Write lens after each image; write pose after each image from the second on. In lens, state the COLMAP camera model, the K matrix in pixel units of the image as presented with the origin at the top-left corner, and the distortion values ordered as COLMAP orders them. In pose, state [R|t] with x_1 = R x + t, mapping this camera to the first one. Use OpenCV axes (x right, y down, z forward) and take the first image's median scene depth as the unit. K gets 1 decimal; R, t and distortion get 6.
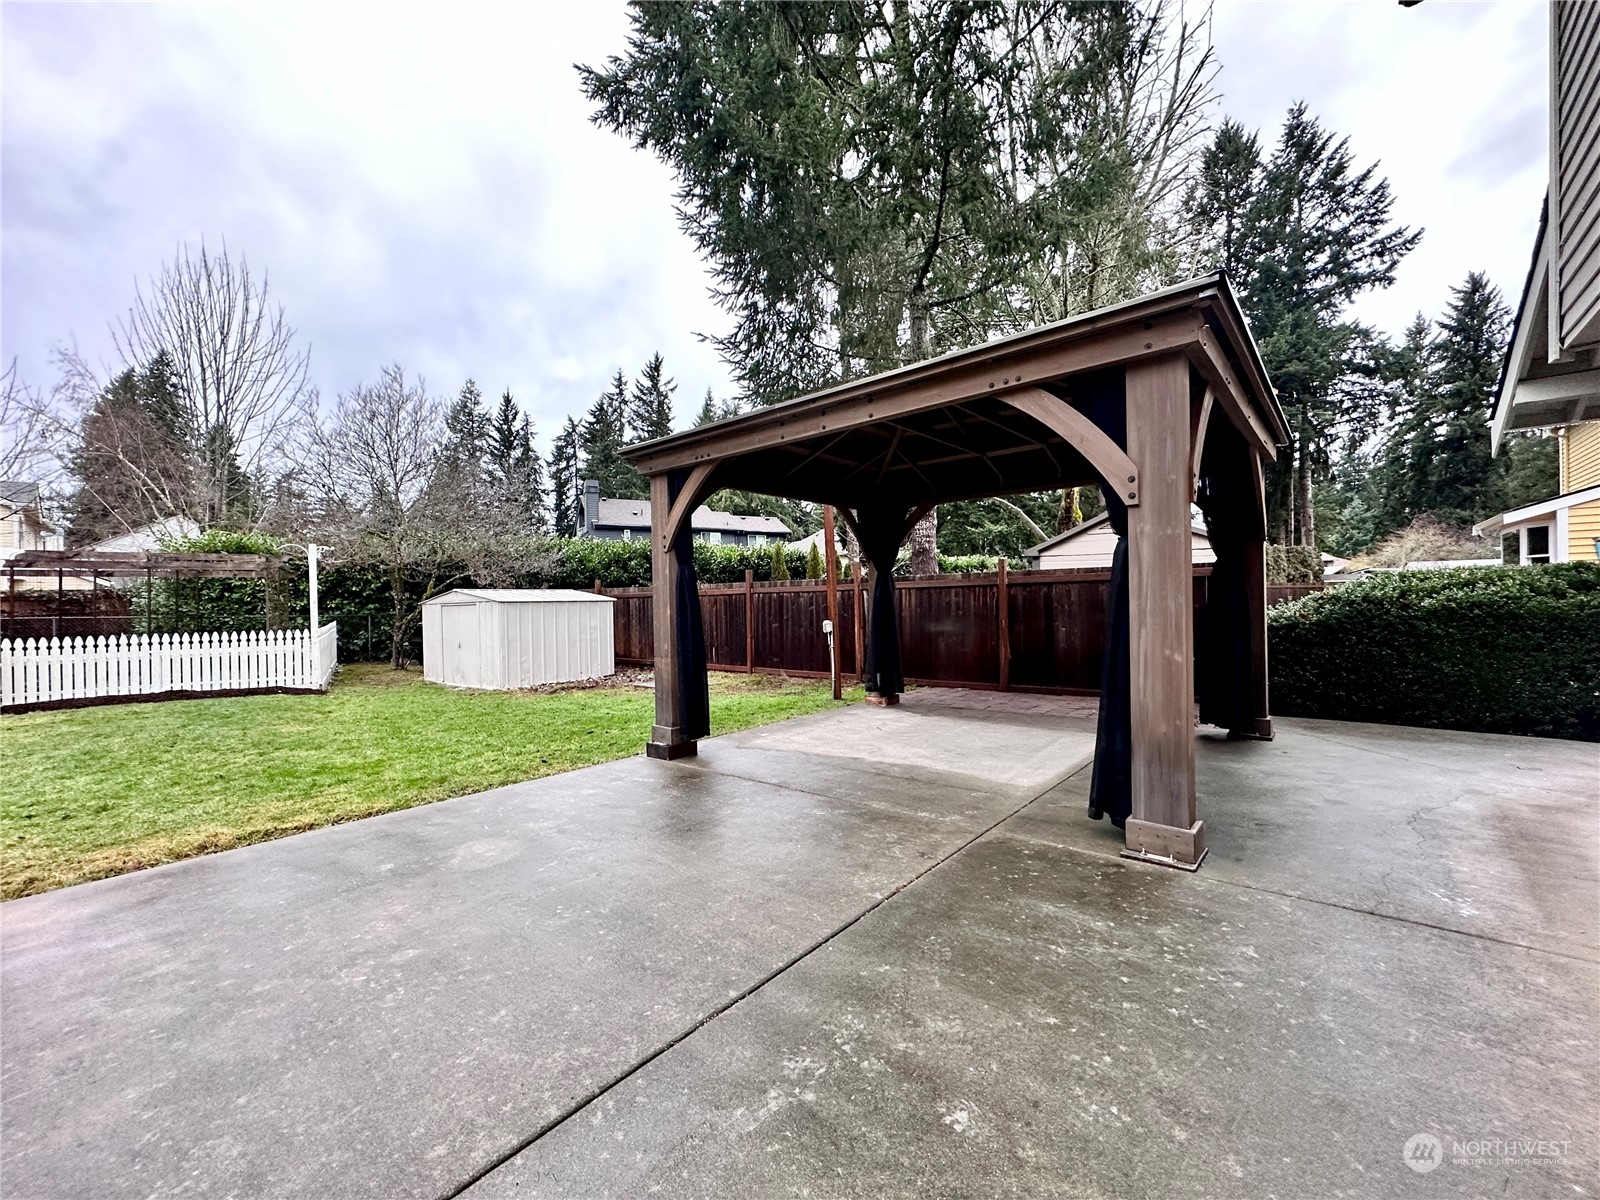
lens RADIAL K [[638.9, 0, 803.6], [0, 638.9, 602.8], [0, 0, 1]] dist [0.000502, 0.000268]
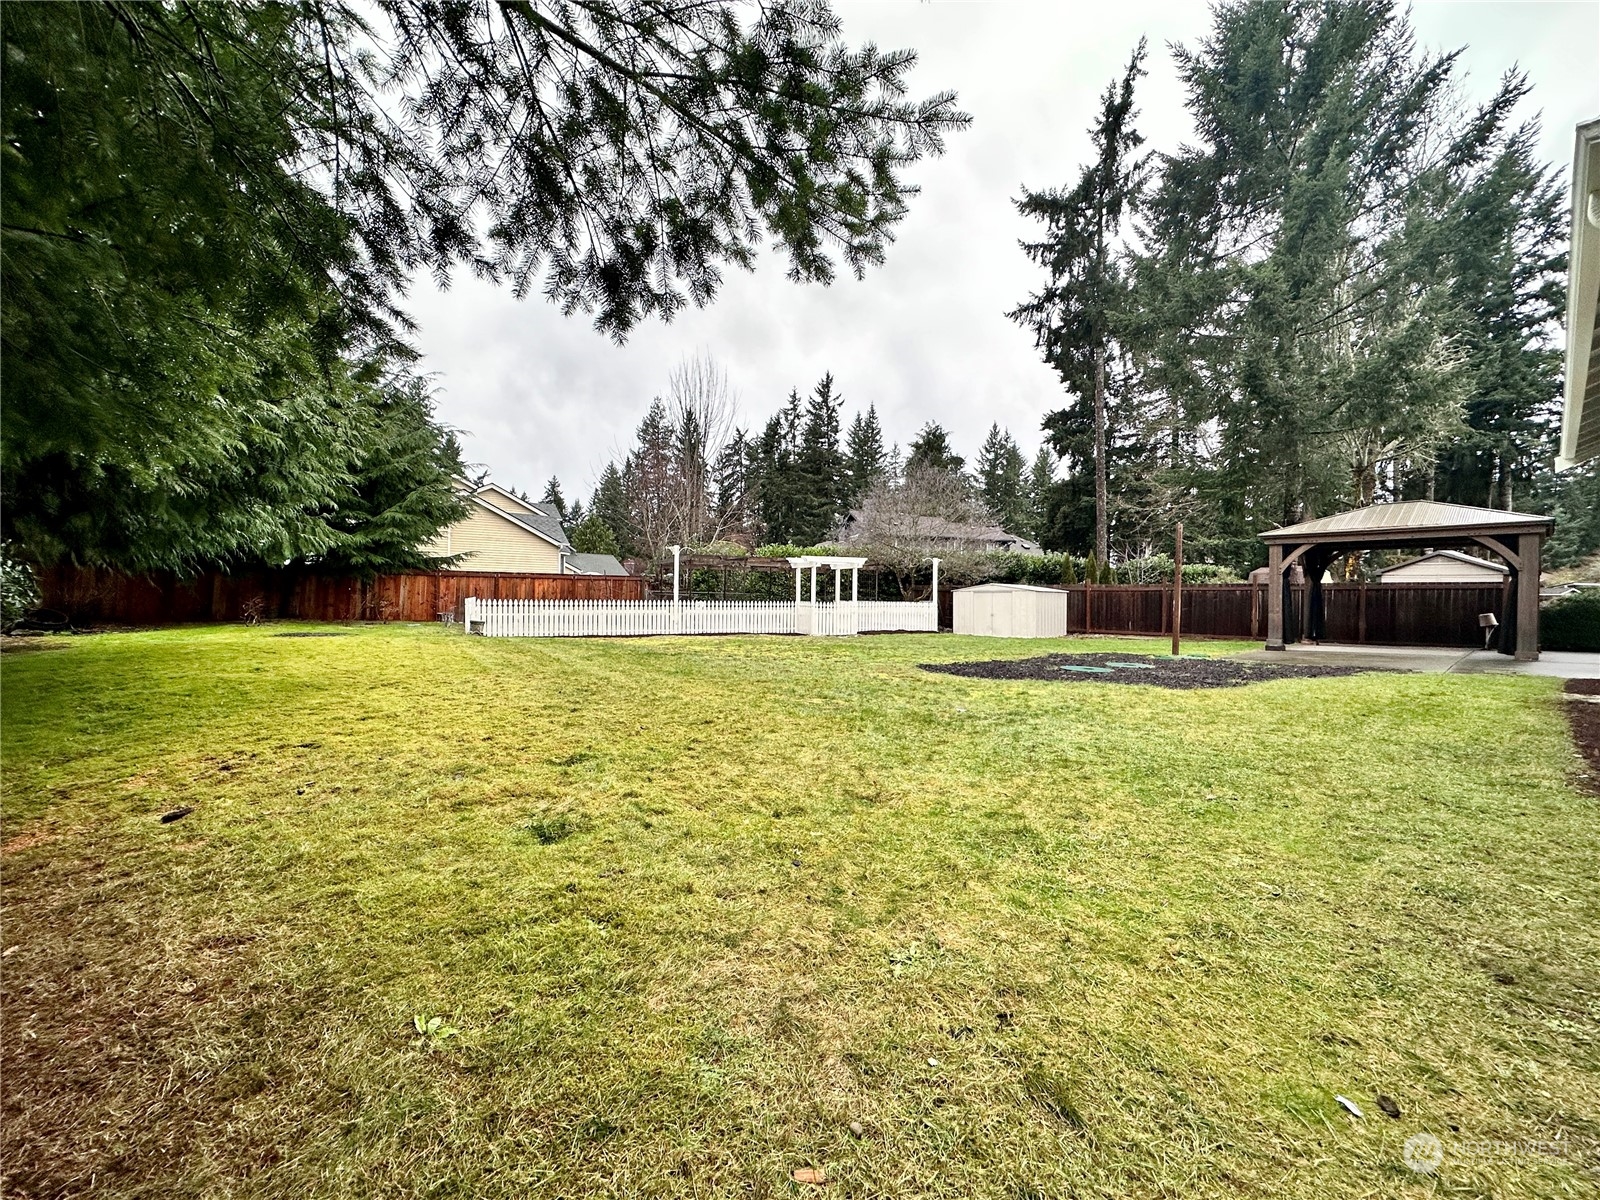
lens RADIAL K [[638.9, 0, 803.6], [0, 638.9, 602.8], [0, 0, 1]] dist [0.000502, 0.000268]
pose [[0.988392, 0.030539, -0.148824, -0.094015], [-0.029972, 0.999532, 0.006051, 0.004319], [0.148939, -0.001520, 0.988845, -0.102135]]
